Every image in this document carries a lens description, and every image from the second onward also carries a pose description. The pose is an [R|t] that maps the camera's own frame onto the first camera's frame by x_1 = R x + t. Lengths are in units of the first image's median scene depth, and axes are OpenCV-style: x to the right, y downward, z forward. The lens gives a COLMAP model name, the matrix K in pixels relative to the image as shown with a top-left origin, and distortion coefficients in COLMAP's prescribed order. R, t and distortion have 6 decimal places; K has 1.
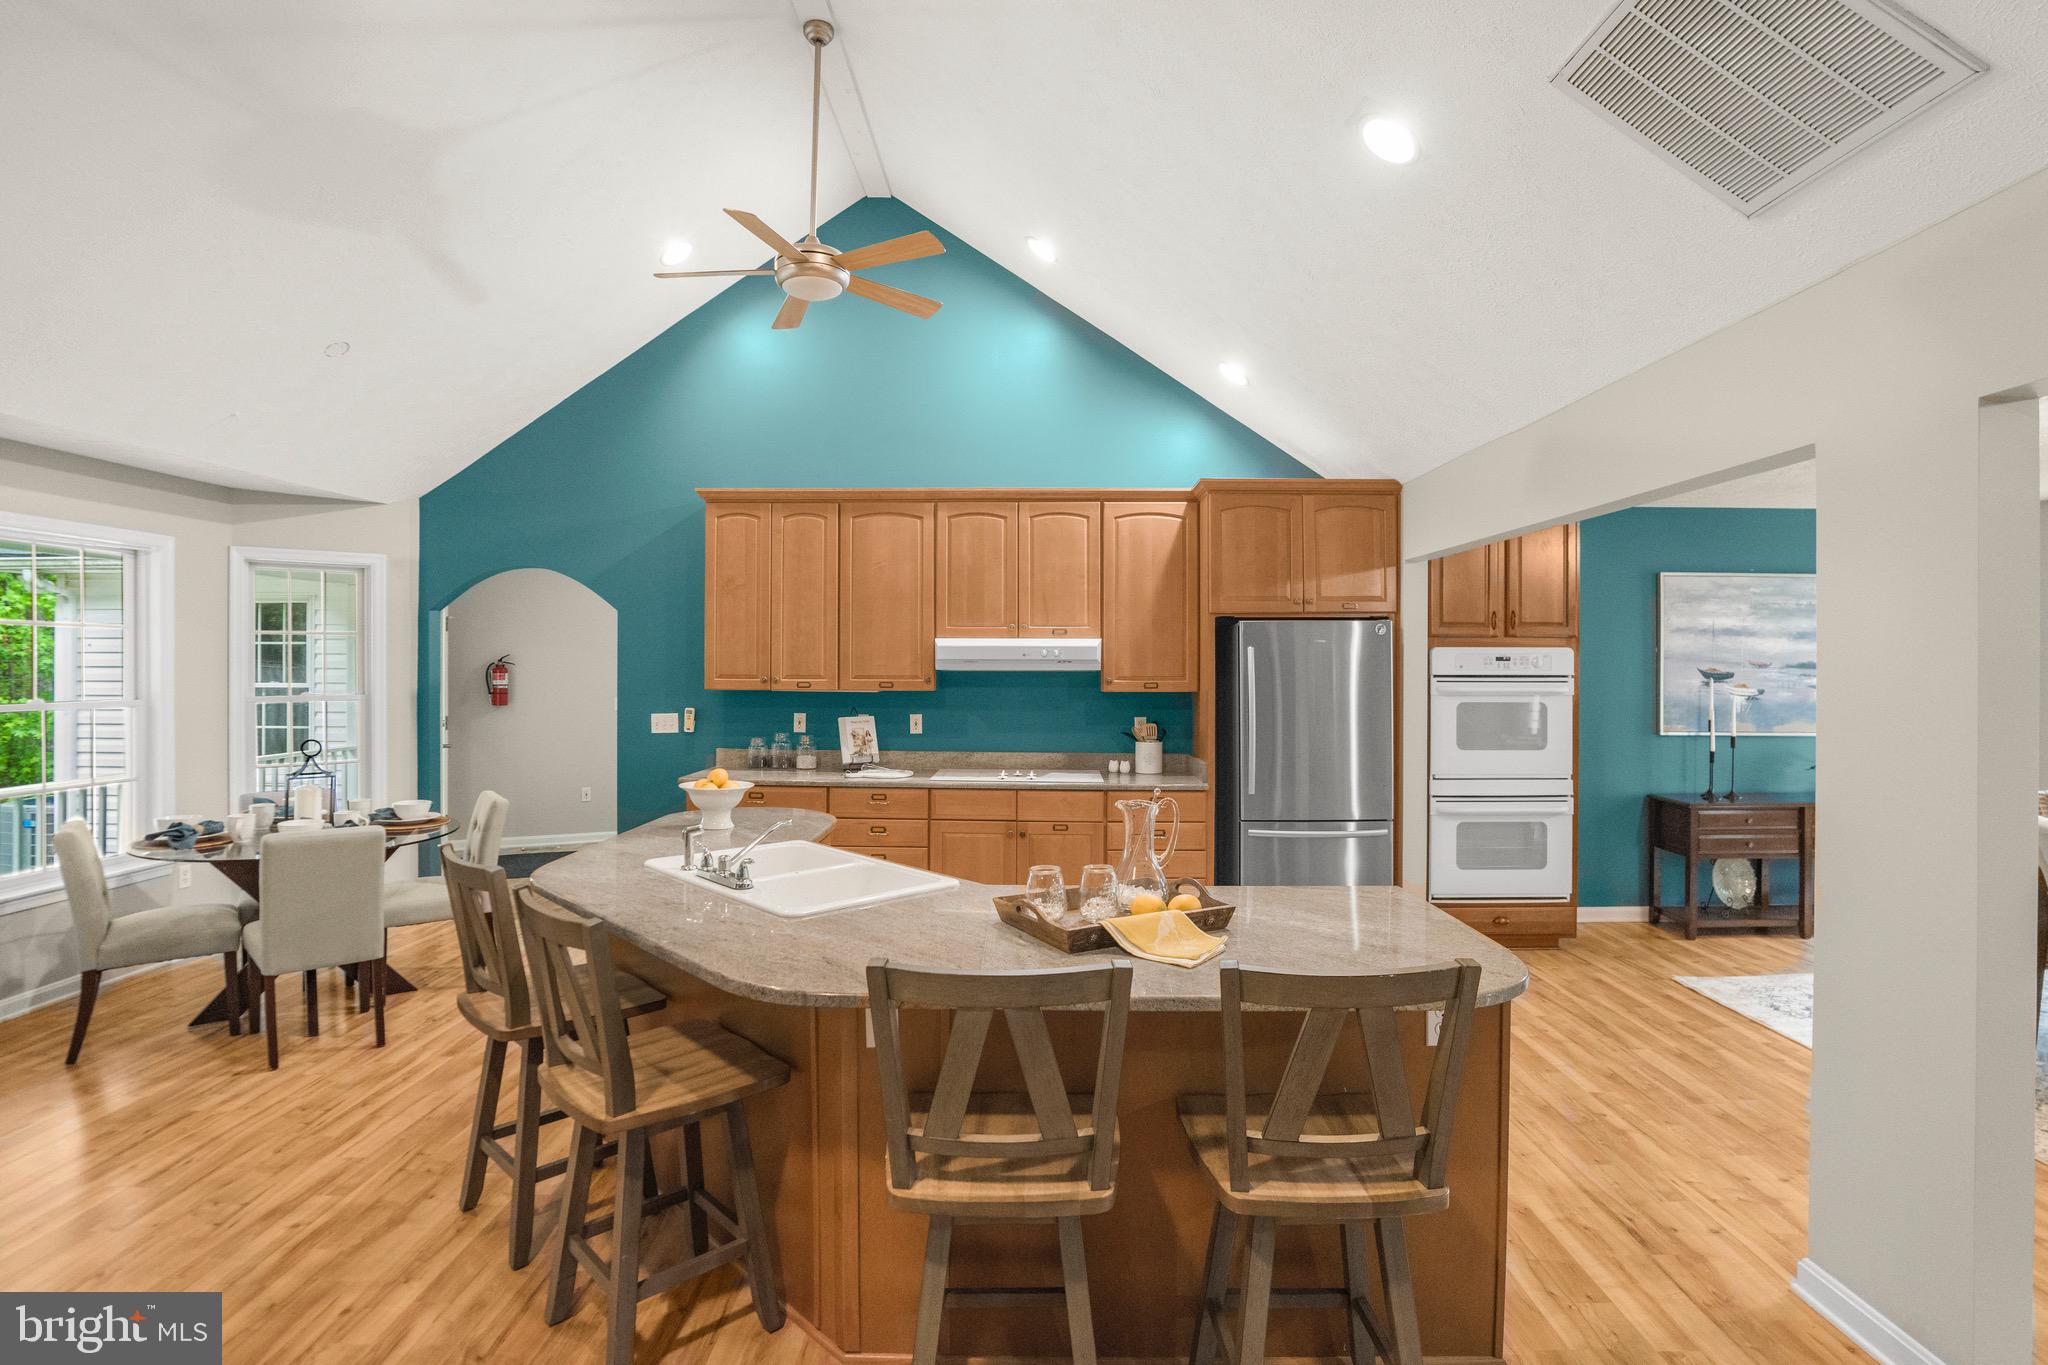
lens RADIAL K [[985.6, 0, 1020.7], [0, 985.6, 671.5], [0, 0, 1]] dist [-0.029553, 0.001608]
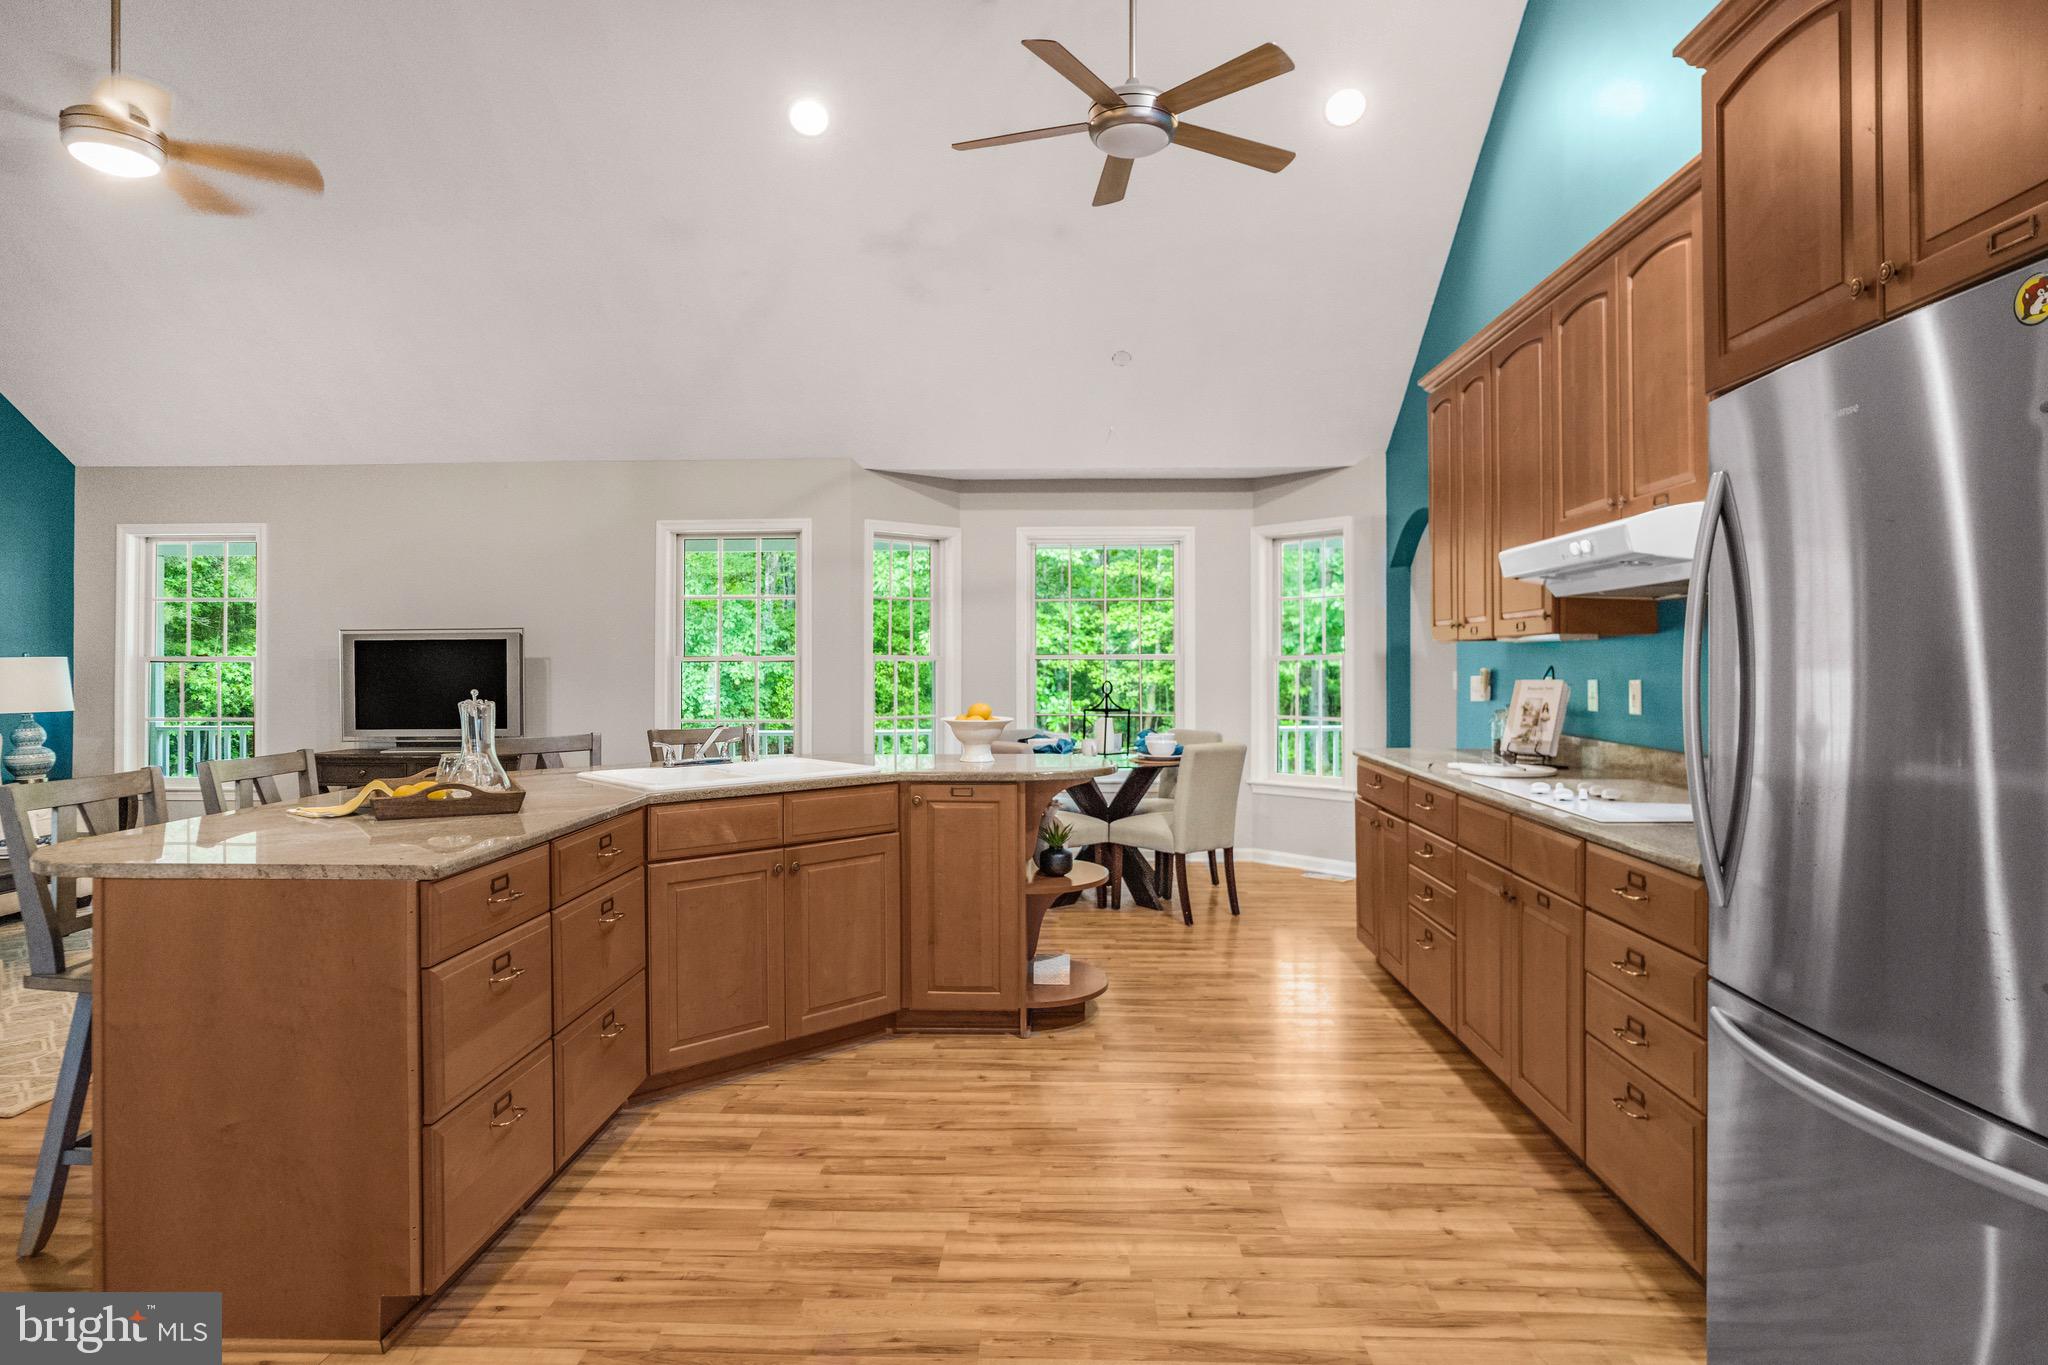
lens RADIAL K [[1161.1, 0, 1035.2], [0, 1161.1, 655.3], [0, 0, 1]] dist [-0.029461, 0.008125]
pose [[-0.017316, -0.008091, -0.999817, 0.579448], [-0.016282, 0.999837, -0.007809, 0.041852], [0.999717, 0.016144, -0.017445, 0.708720]]
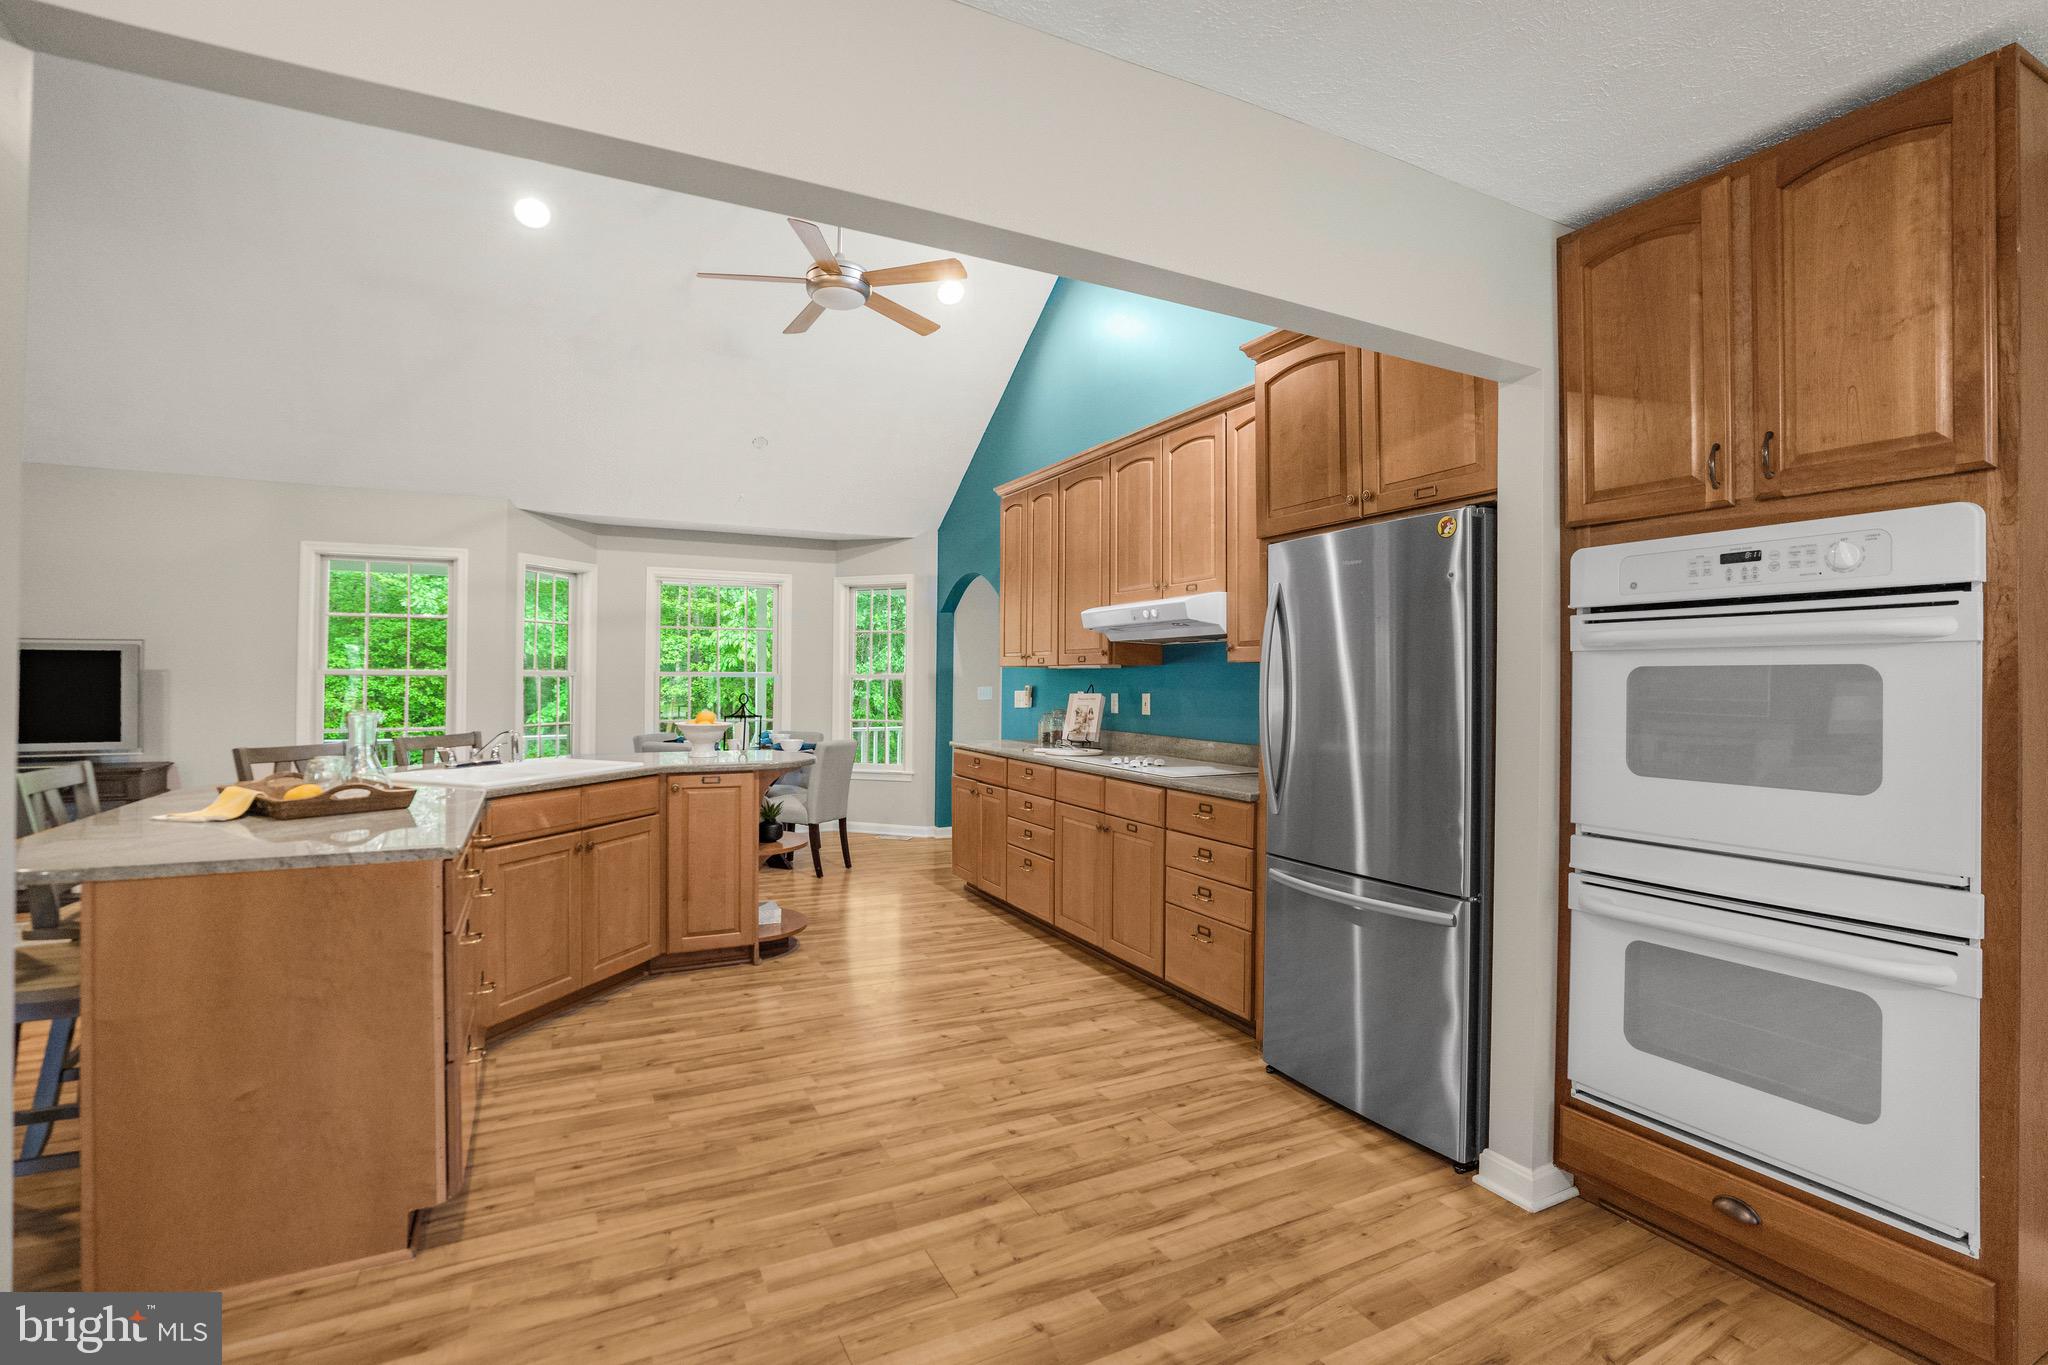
lens RADIAL K [[938.5, 0, 1022.7], [0, 938.5, 671.9], [0, 0, 1]] dist [-0.047558, 0.004576]
pose [[0.466104, -0.006396, -0.884707, 0.634410], [-0.021340, 0.999602, -0.018469, 0.043734], [0.884473, 0.027488, 0.465782, 0.525194]]
